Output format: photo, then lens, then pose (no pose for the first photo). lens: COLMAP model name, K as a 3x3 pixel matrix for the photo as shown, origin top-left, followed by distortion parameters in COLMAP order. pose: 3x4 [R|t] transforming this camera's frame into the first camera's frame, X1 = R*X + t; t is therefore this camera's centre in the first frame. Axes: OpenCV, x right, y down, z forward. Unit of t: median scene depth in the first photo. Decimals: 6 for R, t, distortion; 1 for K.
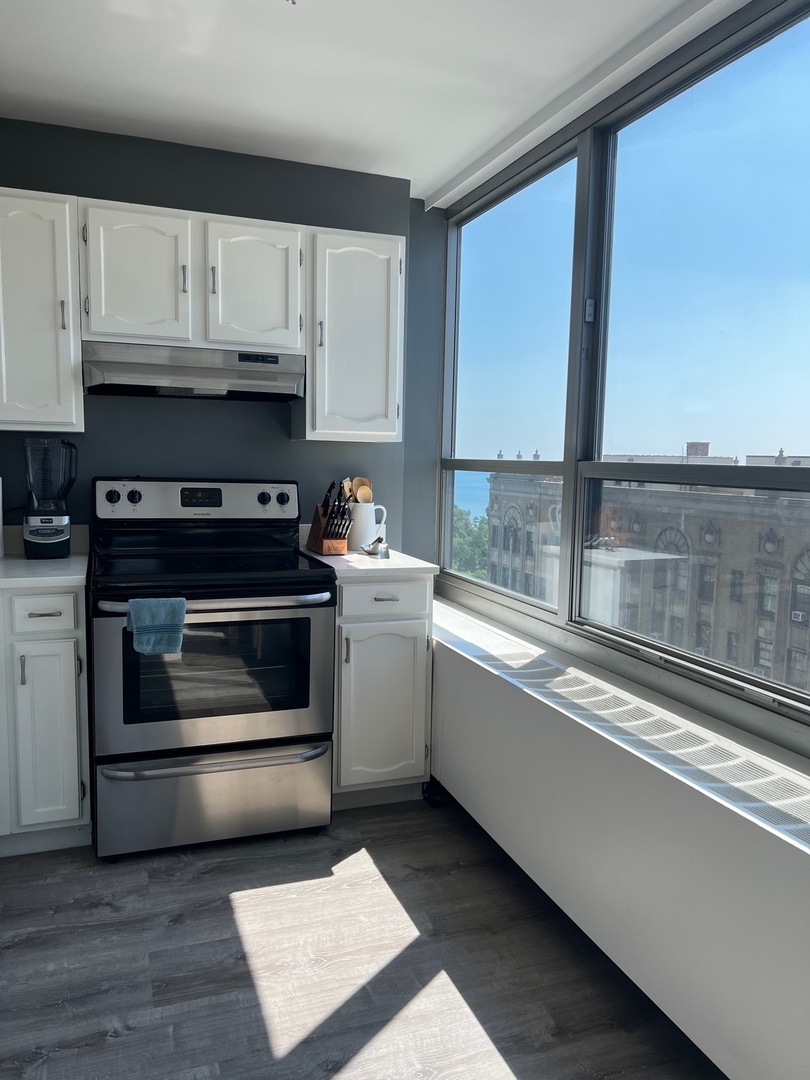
lens RADIAL K [[816.9, 0, 407.0], [0, 816.9, 543.7], [0, 0, 1]] dist [0.053959, -0.057013]
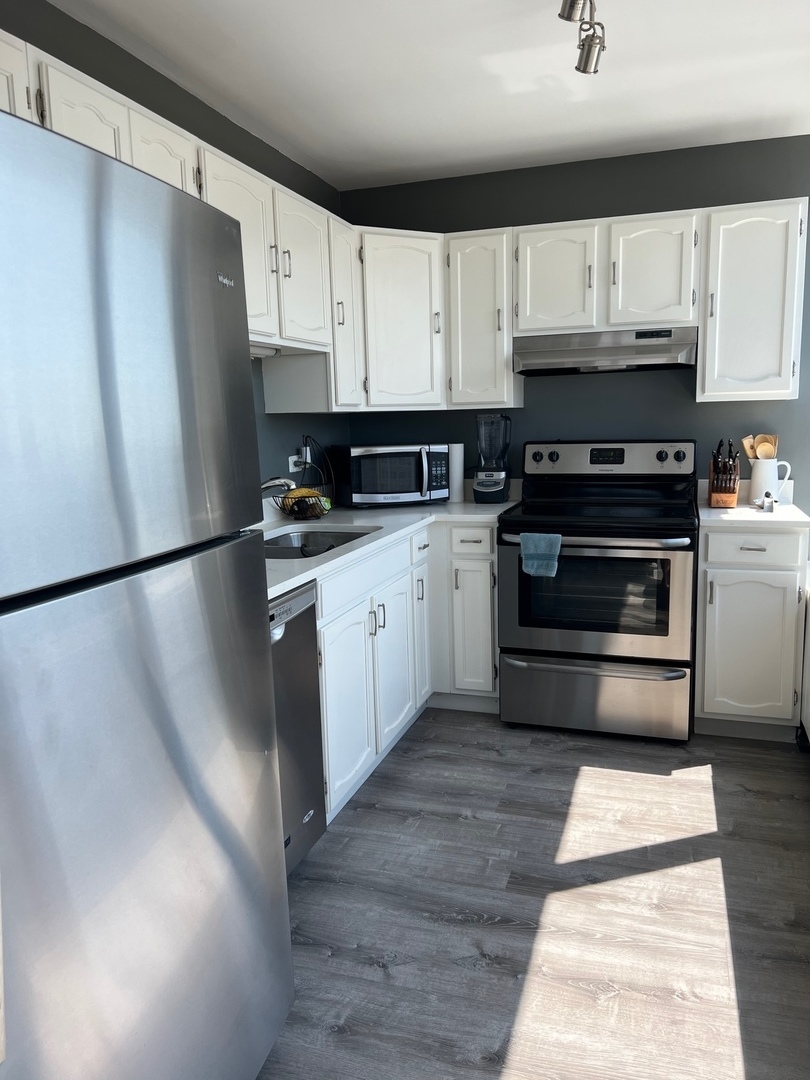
lens RADIAL K [[816.9, 0, 404.0], [0, 816.9, 544.3], [0, 0, 1]] dist [0.053959, -0.057013]
pose [[0.781368, 0.056644, -0.621494, 0.306343], [-0.026886, 0.998003, 0.057158, 0.013321], [0.623491, -0.027952, 0.781331, -0.143108]]
